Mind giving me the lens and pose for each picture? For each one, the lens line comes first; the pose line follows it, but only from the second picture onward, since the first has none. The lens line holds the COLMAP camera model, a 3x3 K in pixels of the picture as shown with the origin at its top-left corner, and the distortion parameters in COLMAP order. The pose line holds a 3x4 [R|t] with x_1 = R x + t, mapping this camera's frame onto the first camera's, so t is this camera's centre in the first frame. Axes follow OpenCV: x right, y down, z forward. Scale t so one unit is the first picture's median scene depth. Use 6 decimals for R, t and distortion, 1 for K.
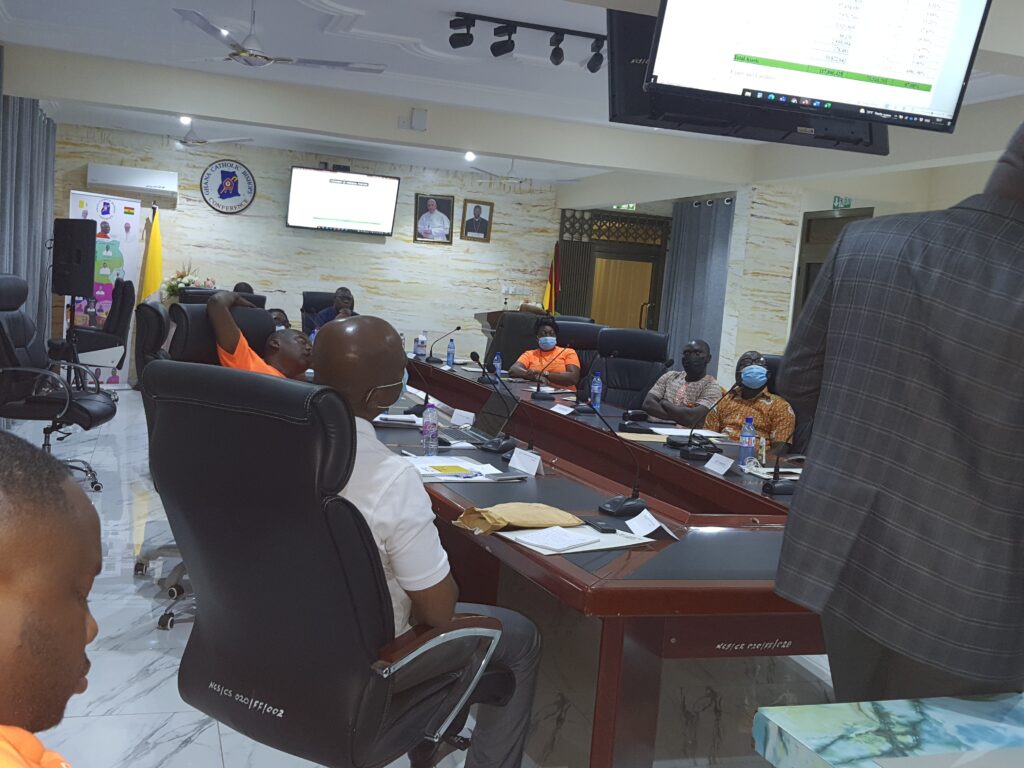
lens RADIAL K [[1032.4, 0, 498.0], [0, 1032.4, 385.2], [0, 0, 1]] dist [0.141686, -0.306882]
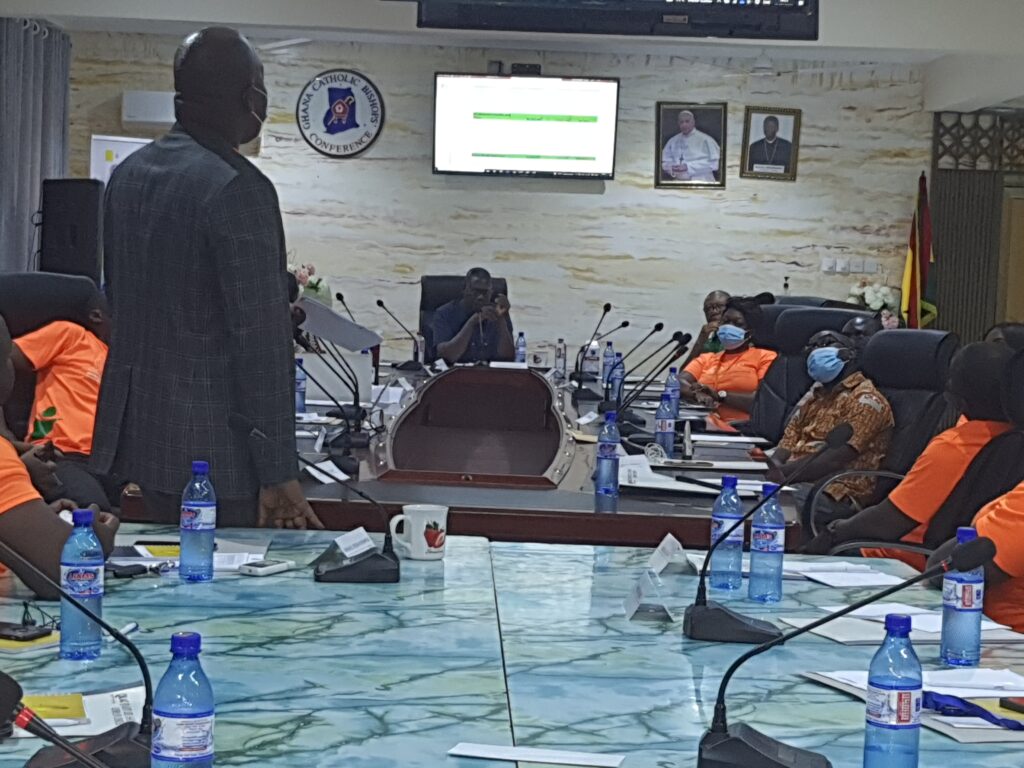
lens RADIAL K [[2317.0, 0, 498.1], [0, 2317.0, 383.2], [0, 0, 1]] dist [0.134522, 0.018758]
pose [[0.950042, -0.023548, -0.311233, 0.232651], [0.005356, 0.998233, -0.059178, 0.044174], [0.312077, 0.054554, 0.948489, -0.229145]]
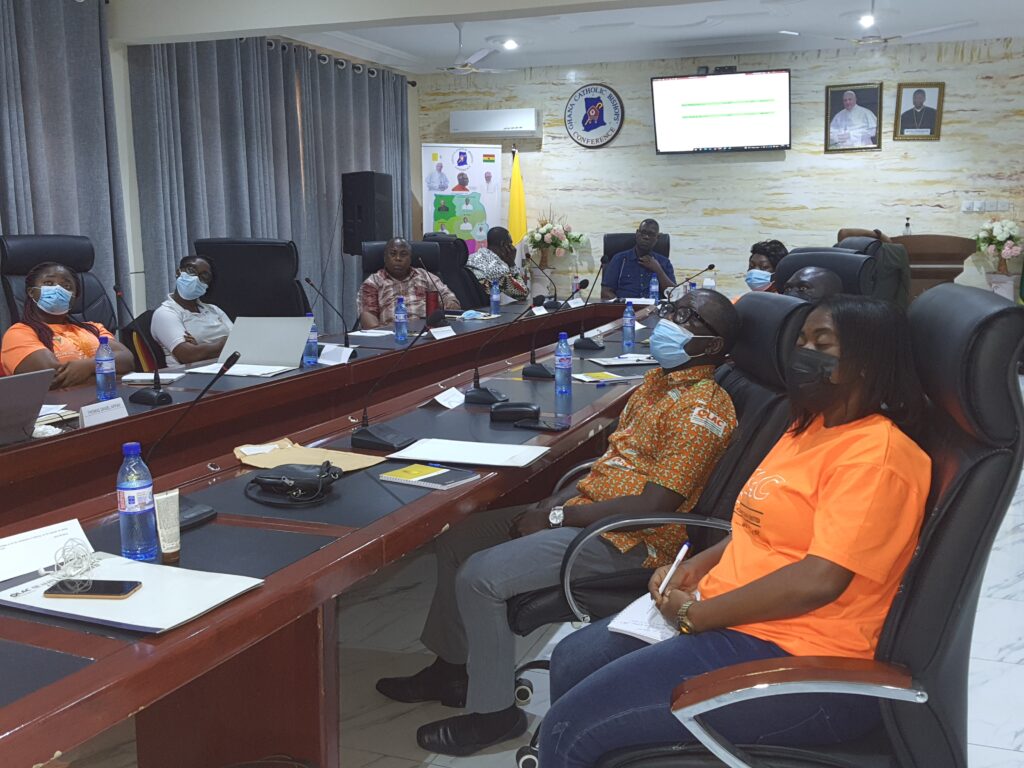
lens RADIAL K [[1034.5, 0, 517.0], [0, 1034.5, 397.8], [0, 0, 1]] dist [0.105211, -0.217807]
pose [[0.776211, 0.026267, -0.629926, 0.229446], [0.008751, 0.998587, 0.052424, -0.003063], [0.630412, -0.046205, 0.774884, 0.269237]]
